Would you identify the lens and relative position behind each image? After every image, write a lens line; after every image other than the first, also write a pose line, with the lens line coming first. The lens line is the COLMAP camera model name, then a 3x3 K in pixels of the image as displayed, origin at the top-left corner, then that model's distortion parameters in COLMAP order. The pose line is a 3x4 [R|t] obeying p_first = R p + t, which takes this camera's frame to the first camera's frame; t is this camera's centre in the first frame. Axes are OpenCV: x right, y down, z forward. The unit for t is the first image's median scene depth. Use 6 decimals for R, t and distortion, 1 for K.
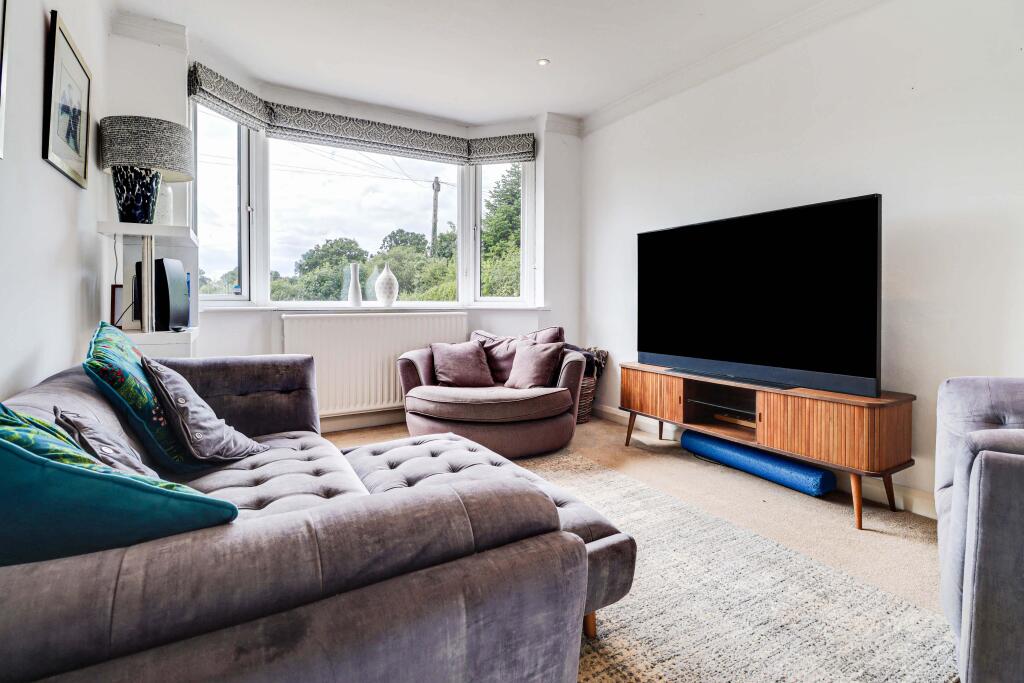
lens RADIAL K [[487.4, 0, 509.7], [0, 487.4, 313.0], [0, 0, 1]] dist [0.001169, -0.014318]
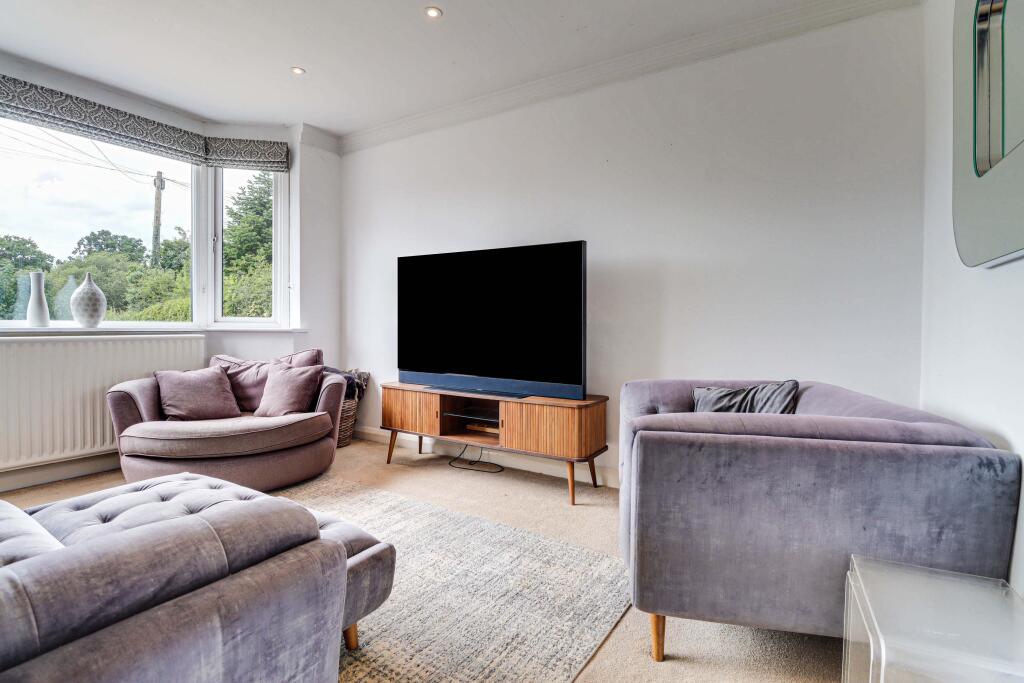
lens RADIAL K [[483.4, 0, 508.6], [0, 483.4, 337.3], [0, 0, 1]] dist [0.001759, -0.014617]
pose [[0.887878, -0.005629, 0.460045, -0.002834], [0.003198, 0.999976, 0.006064, 0.000465], [-0.460068, -0.003913, 0.887875, -0.027326]]
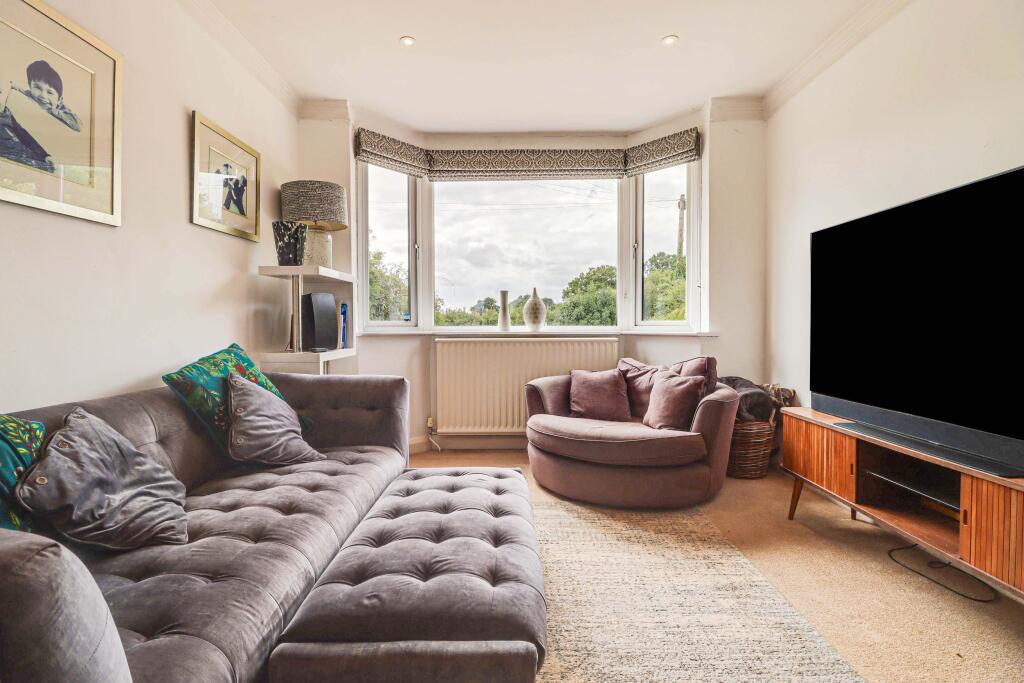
lens RADIAL K [[476.0, 0, 506.3], [0, 476.0, 336.0], [0, 0, 1]] dist [0.002305, -0.013347]
pose [[0.857332, 0.007488, -0.514710, 0.277536], [-0.007773, 0.999969, 0.001601, -0.006700], [0.514706, 0.002628, 0.857363, 0.176057]]
